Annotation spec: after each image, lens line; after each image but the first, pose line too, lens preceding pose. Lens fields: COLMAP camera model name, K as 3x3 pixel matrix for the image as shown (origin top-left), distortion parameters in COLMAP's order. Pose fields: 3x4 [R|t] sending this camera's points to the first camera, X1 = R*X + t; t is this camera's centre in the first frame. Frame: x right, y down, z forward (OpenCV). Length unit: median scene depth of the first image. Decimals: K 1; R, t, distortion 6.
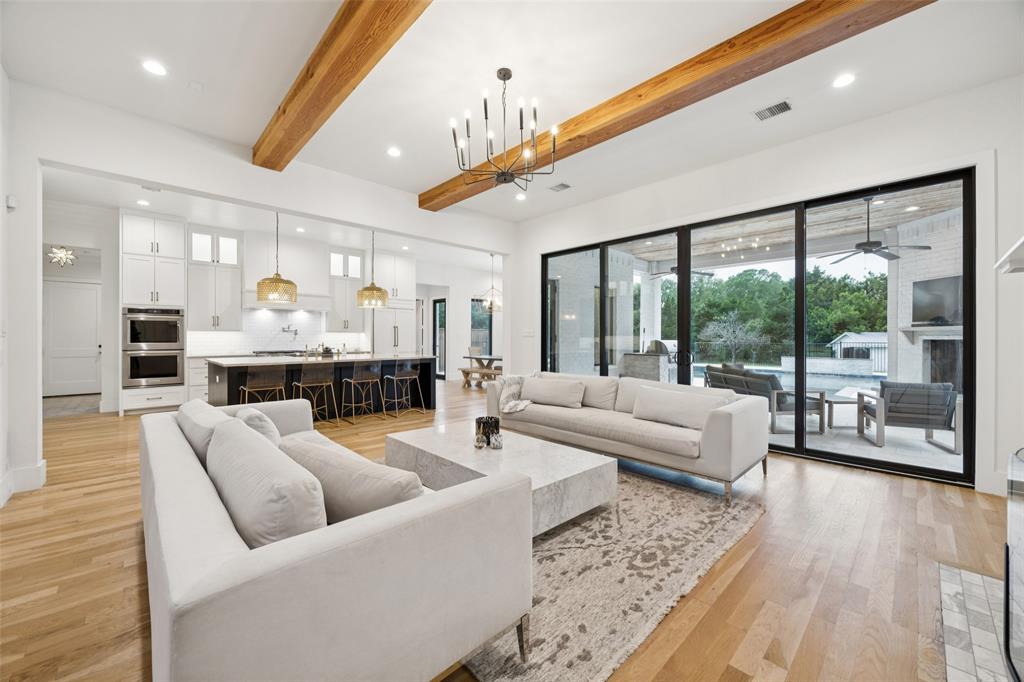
lens RADIAL K [[398.9, 0, 512.0], [0, 398.9, 341.0], [0, 0, 1]] dist [-0.000630, -0.000044]
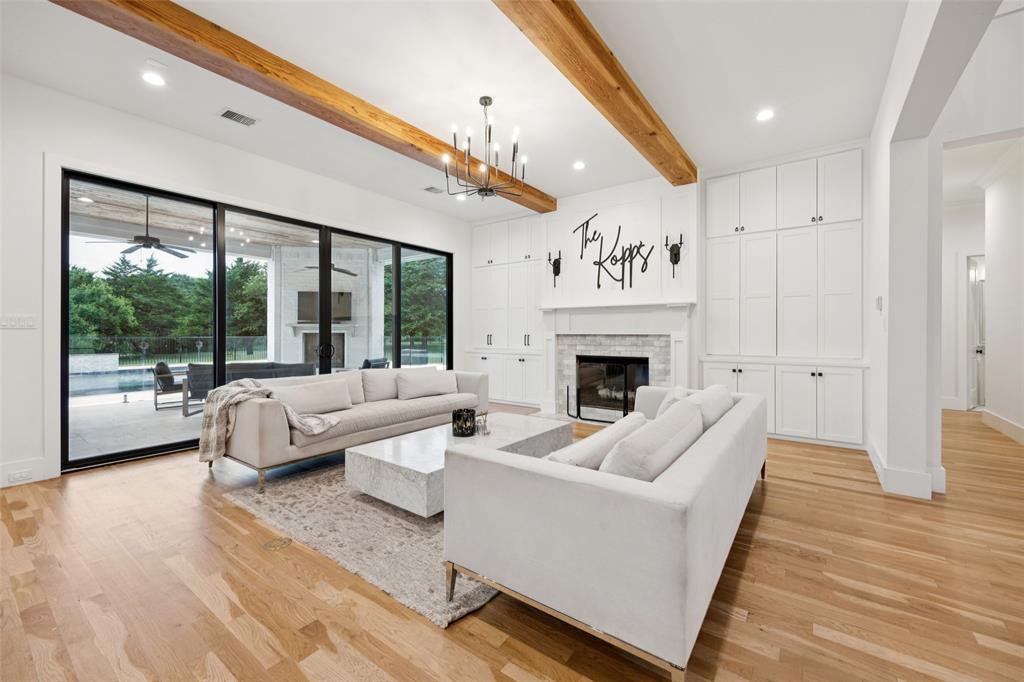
lens RADIAL K [[411.4, 0, 511.1], [0, 411.4, 329.8], [0, 0, 1]] dist [-0.000778, -0.000093]
pose [[-0.167911, 0.008914, 0.985762, -0.564302], [0.005573, 0.999952, -0.008093, 0.001956], [-0.985786, 0.004135, -0.167952, 0.527829]]
